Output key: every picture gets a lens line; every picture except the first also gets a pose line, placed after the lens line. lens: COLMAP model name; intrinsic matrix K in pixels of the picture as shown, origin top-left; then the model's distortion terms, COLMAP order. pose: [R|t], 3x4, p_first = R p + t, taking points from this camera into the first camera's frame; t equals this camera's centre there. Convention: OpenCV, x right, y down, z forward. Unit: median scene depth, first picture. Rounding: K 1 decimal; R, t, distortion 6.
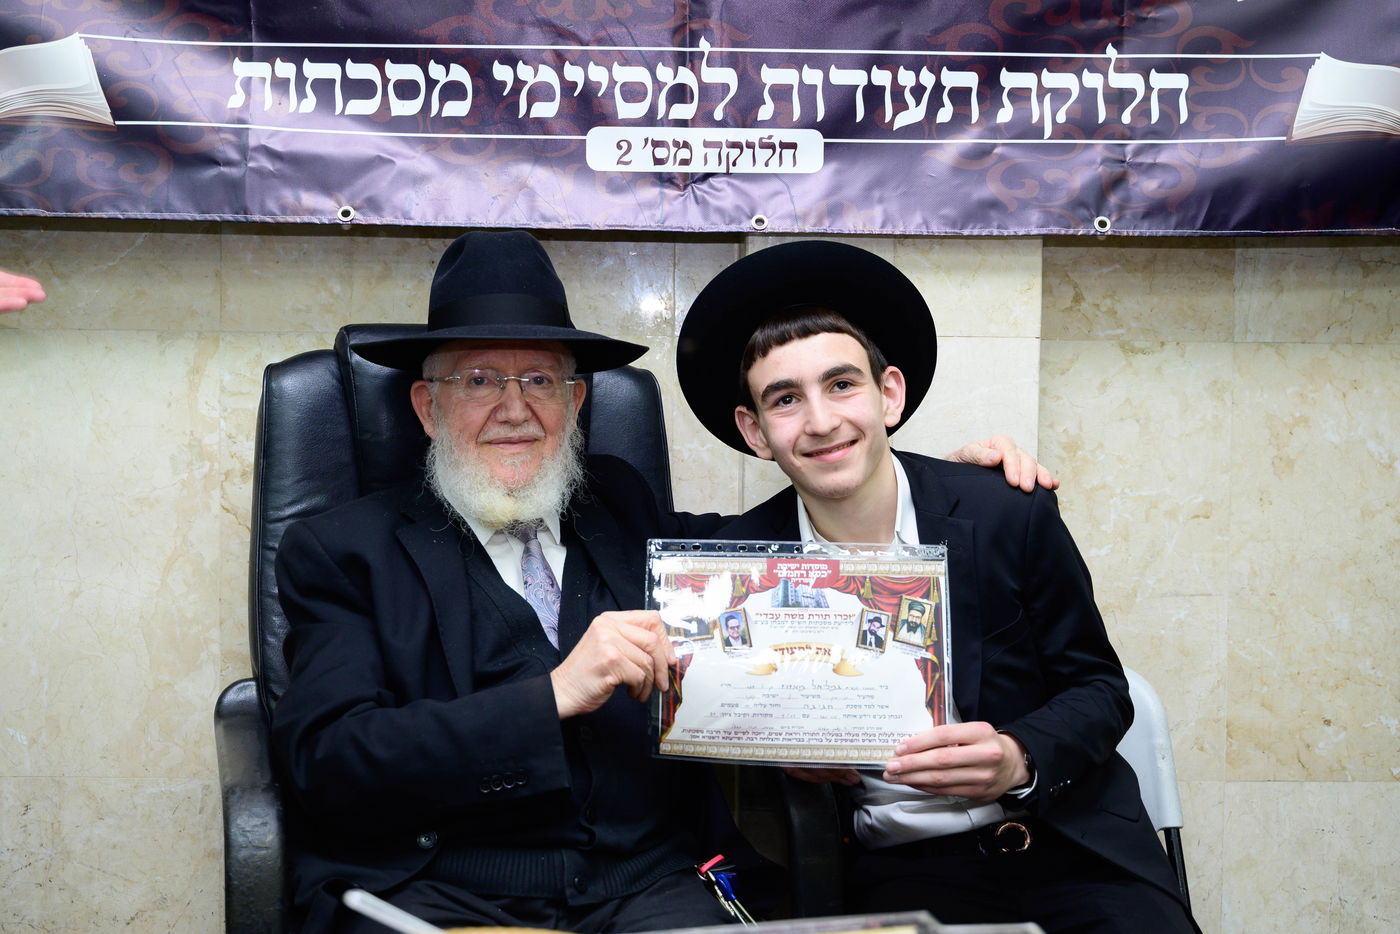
lens RADIAL K [[1753.1, 0, 700.4], [0, 1753.1, 466.3], [0, 0, 1]] dist [-0.009503, 0.000000]
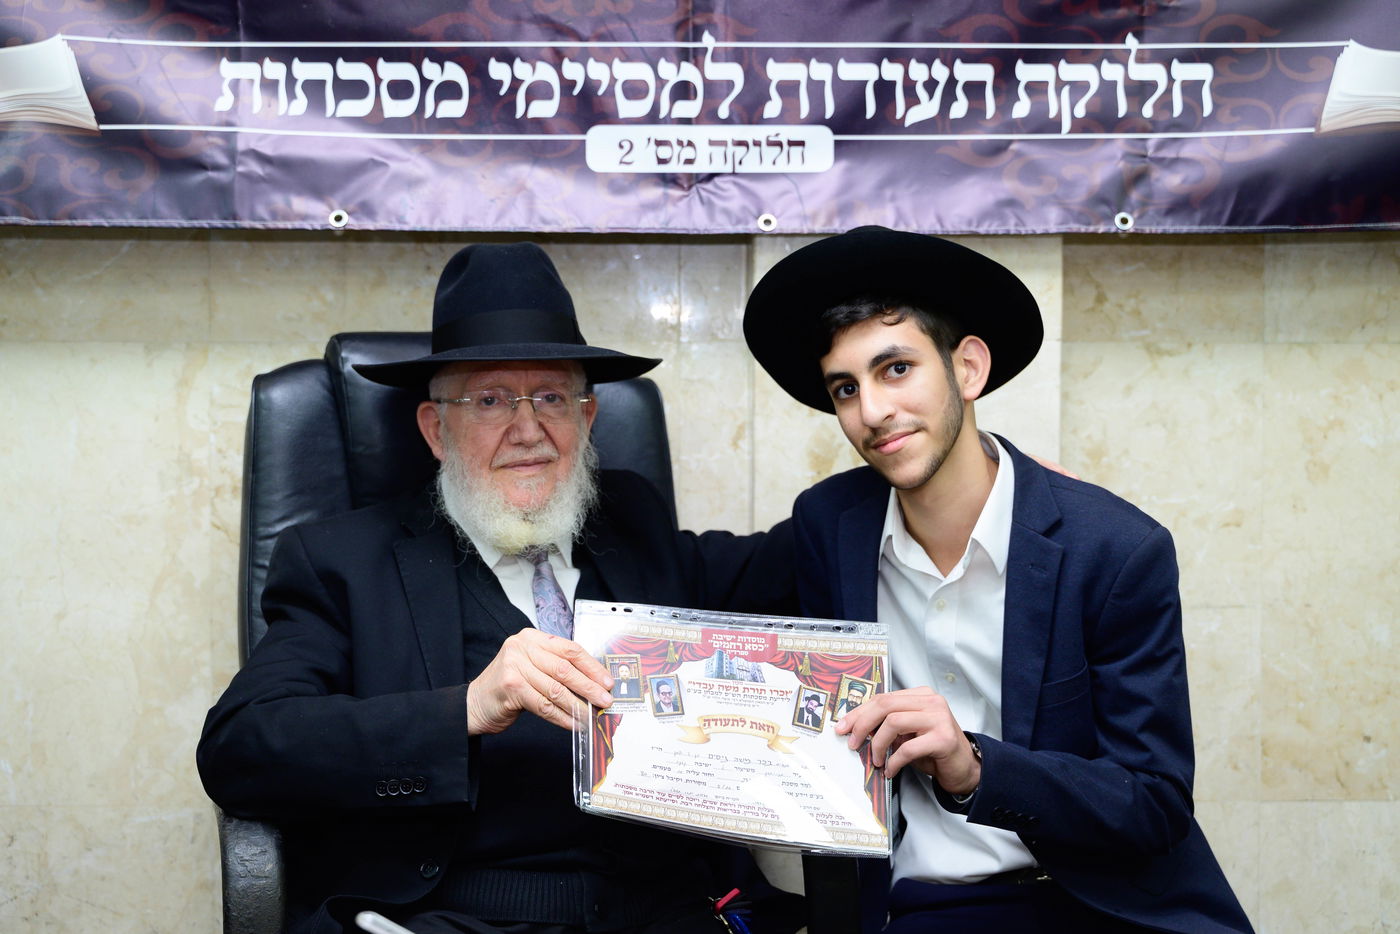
lens RADIAL K [[1886.1, 0, 705.2], [0, 1886.1, 468.2], [0, 0, 1]] dist [-0.006714, 0.000000]
pose [[0.999924, -0.009343, -0.008060, 0.006791], [0.009289, 0.999934, -0.006749, 0.002109], [0.008123, 0.006673, 0.999945, -0.035795]]
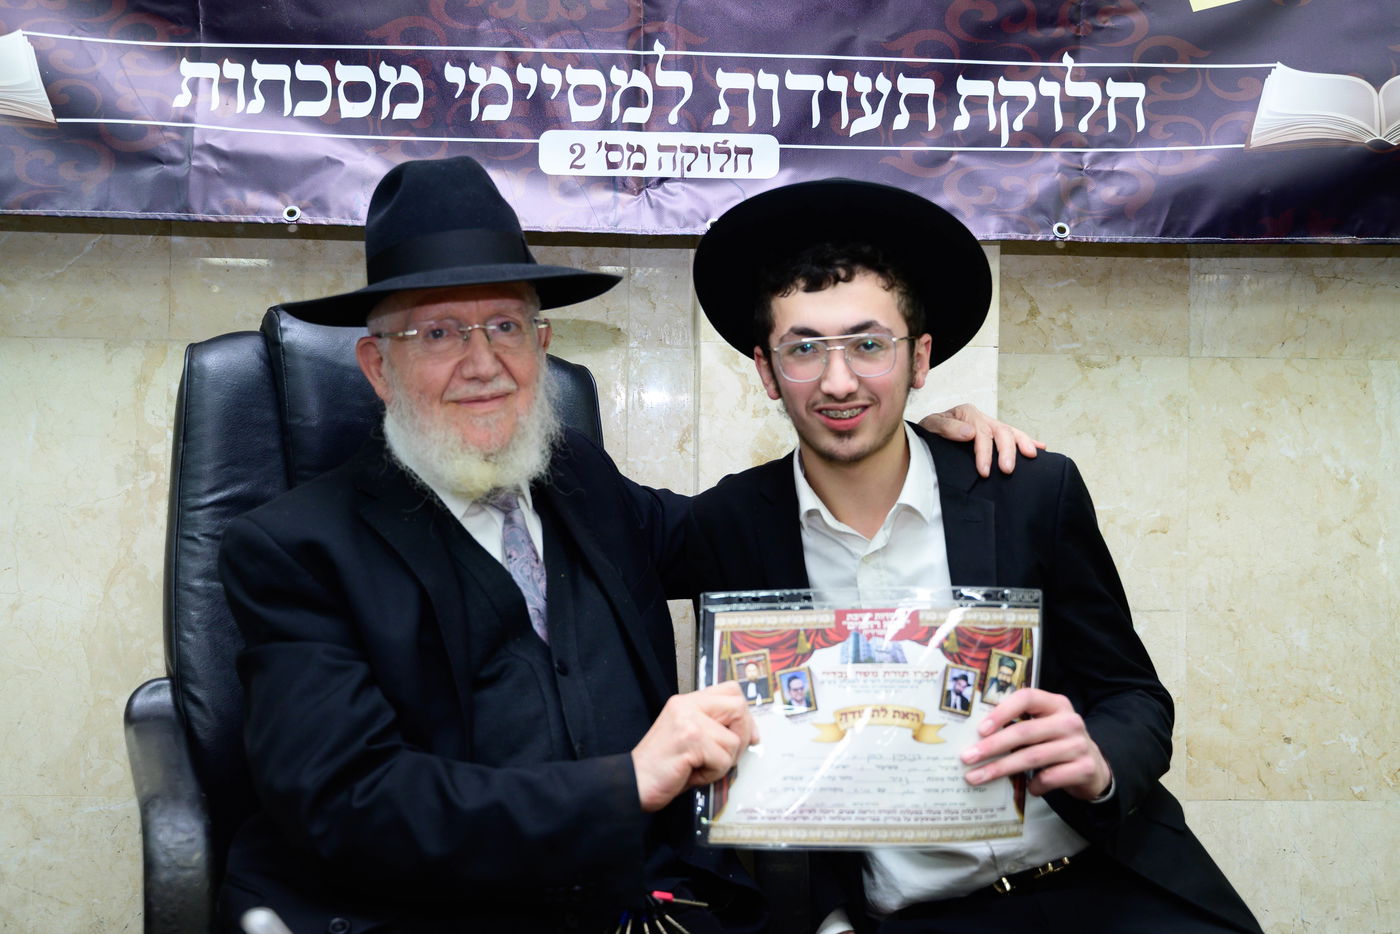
lens RADIAL K [[1480.6, 0, 699.9], [0, 1480.6, 463.9], [0, 0, 1]] dist [-0.009205, 0.000000]
pose [[0.999879, 0.003419, 0.015156, 0.013470], [-0.002676, 0.998806, -0.048773, 0.034312], [-0.015305, 0.048726, 0.998695, 0.174968]]
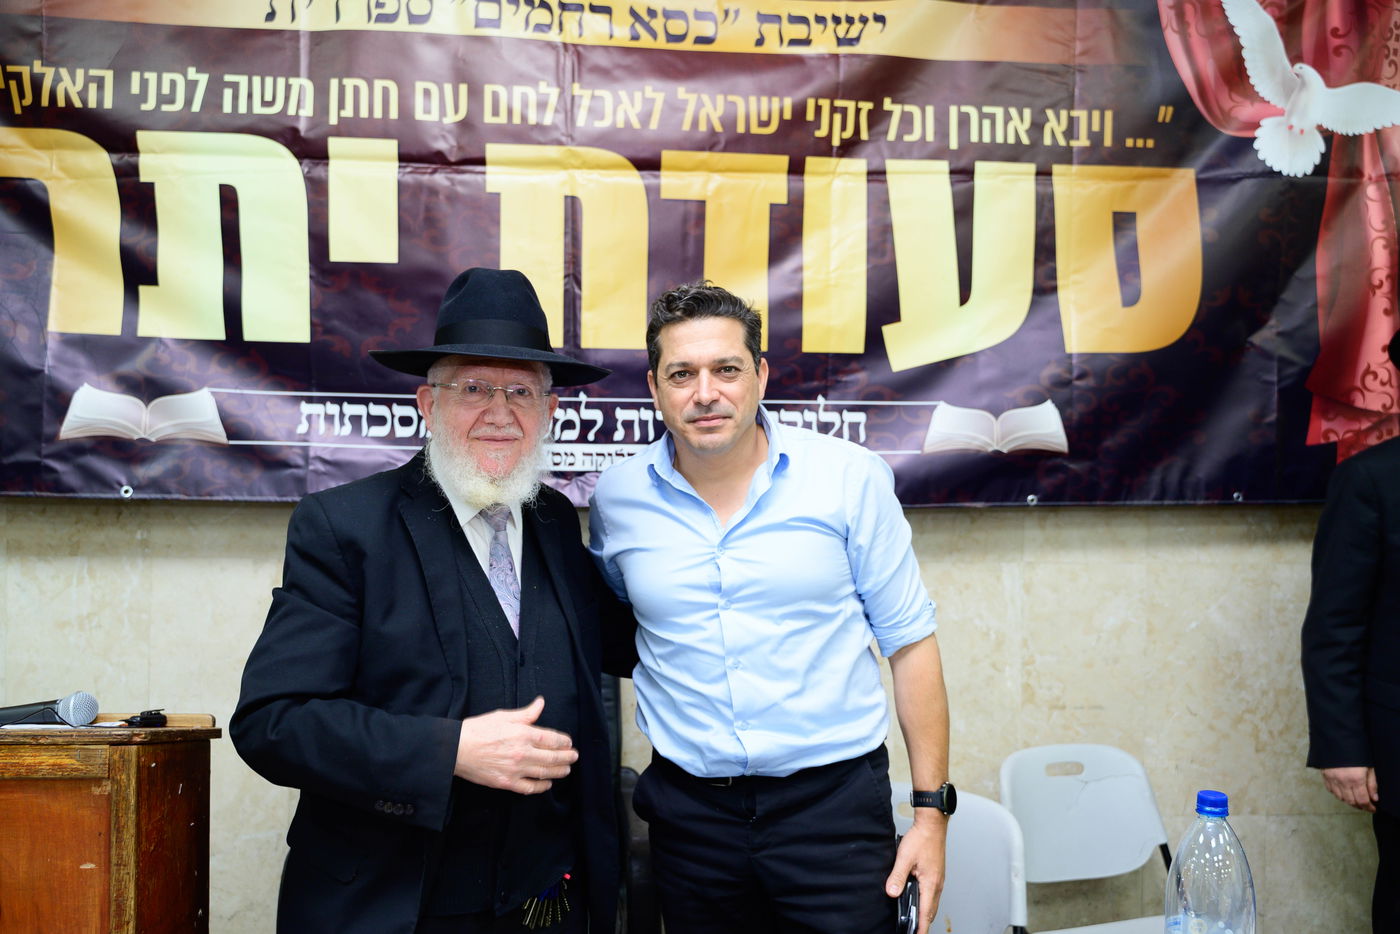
lens RADIAL K [[1160.8, 0, 699.4], [0, 1160.8, 463.2], [0, 0, 1]] dist [-0.007464, 0.006483]
pose [[0.998173, 0.003500, 0.060318, 0.047194], [-0.001171, 0.999254, -0.038604, -0.131211], [-0.060408, 0.038463, 0.997432, -0.129081]]
